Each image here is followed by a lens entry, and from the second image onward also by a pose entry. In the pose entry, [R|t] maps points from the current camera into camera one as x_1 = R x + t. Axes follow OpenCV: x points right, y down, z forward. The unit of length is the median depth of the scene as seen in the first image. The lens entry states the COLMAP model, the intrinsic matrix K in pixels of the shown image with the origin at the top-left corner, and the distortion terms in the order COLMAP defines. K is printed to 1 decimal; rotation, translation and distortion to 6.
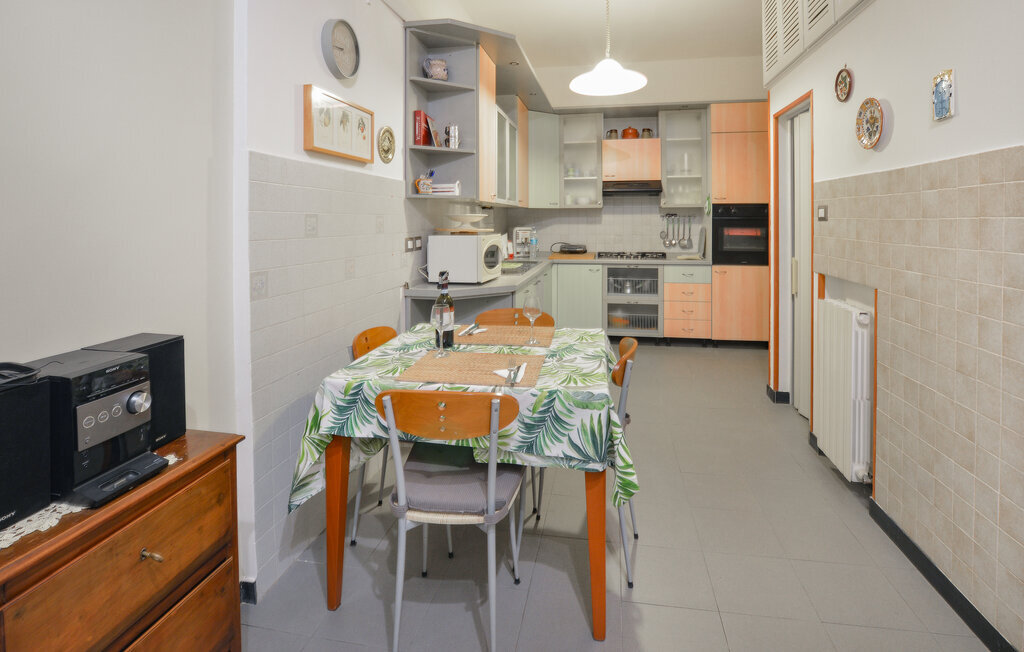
lens RADIAL K [[507.8, 0, 533.0], [0, 507.8, 215.3], [0, 0, 1]] dist [-0.027383, 0.005641]
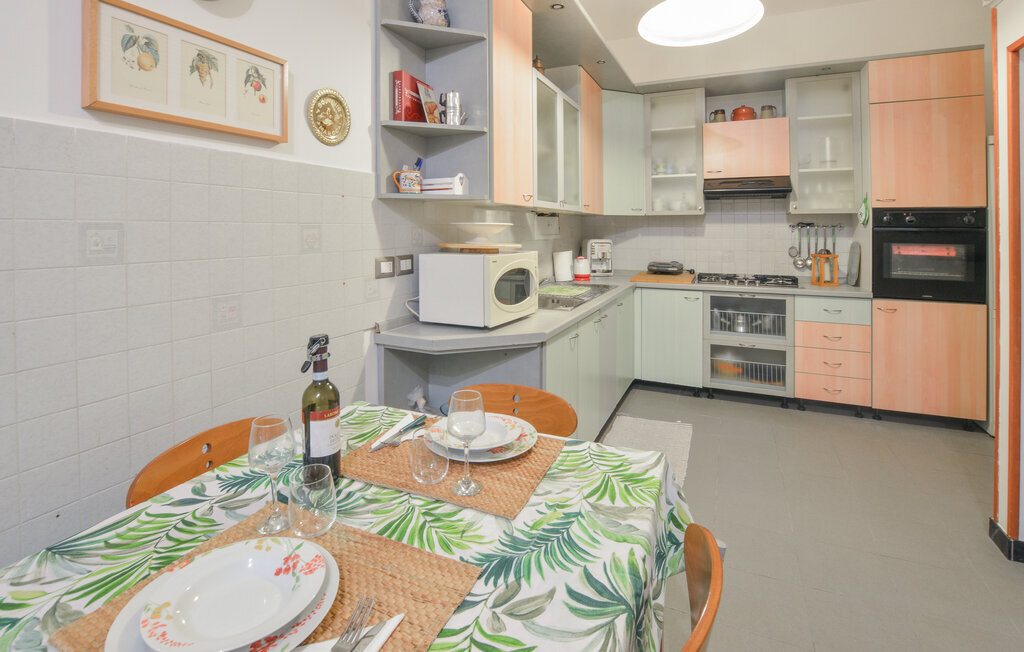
lens RADIAL K [[507.8, 0, 517.4], [0, 507.8, 216.3], [0, 0, 1]] dist [-0.027383, 0.005641]
pose [[0.969274, -0.000861, -0.245981, 0.061931], [-0.002683, 0.999897, -0.014072, -0.001258], [0.245967, 0.014299, 0.969173, 0.245136]]
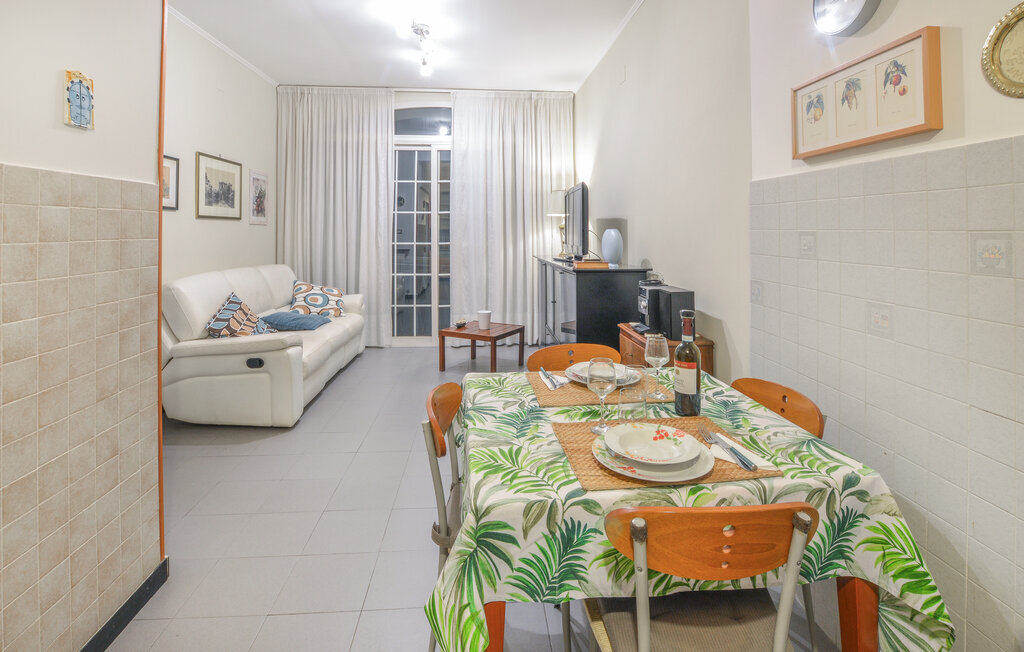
lens RADIAL K [[507.8, 0, 516.9], [0, 507.8, 233.8], [0, 0, 1]] dist [-0.027383, 0.005641]
pose [[-0.971986, 0.006994, -0.234936, 0.103235], [0.006884, 0.999975, 0.001289, -0.001255], [0.234939, -0.000364, -0.972010, 0.729673]]
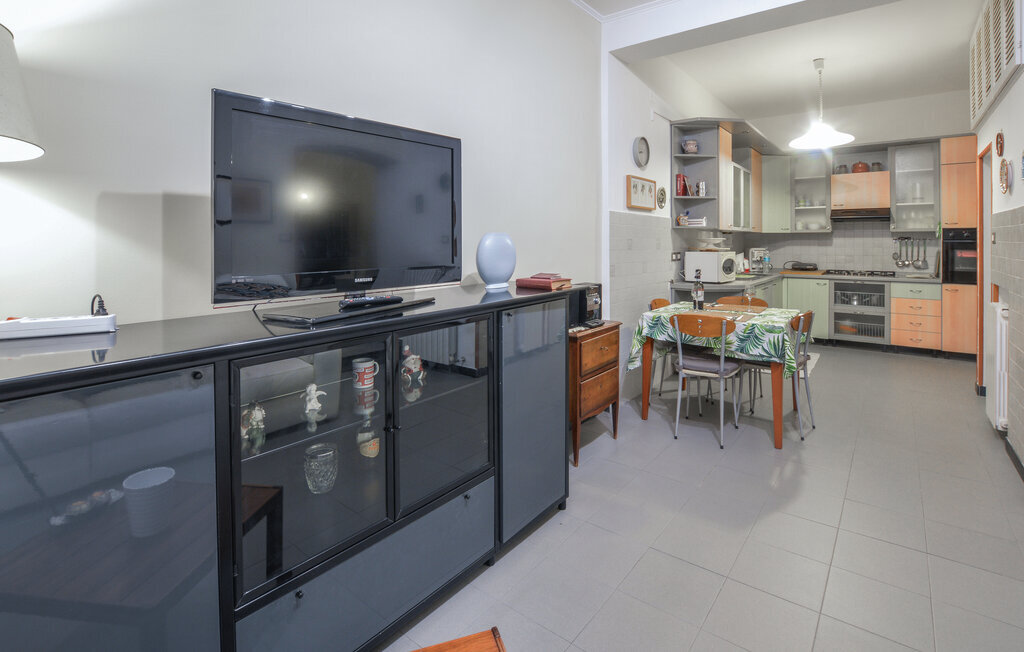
lens RADIAL K [[507.8, 0, 516.7], [0, 507.8, 241.3], [0, 0, 1]] dist [-0.027383, 0.005641]
pose [[0.880294, 0.003046, -0.474419, 0.054916], [0.000339, 0.999975, 0.007050, -0.002538], [0.474429, -0.006367, 0.880271, -0.434952]]
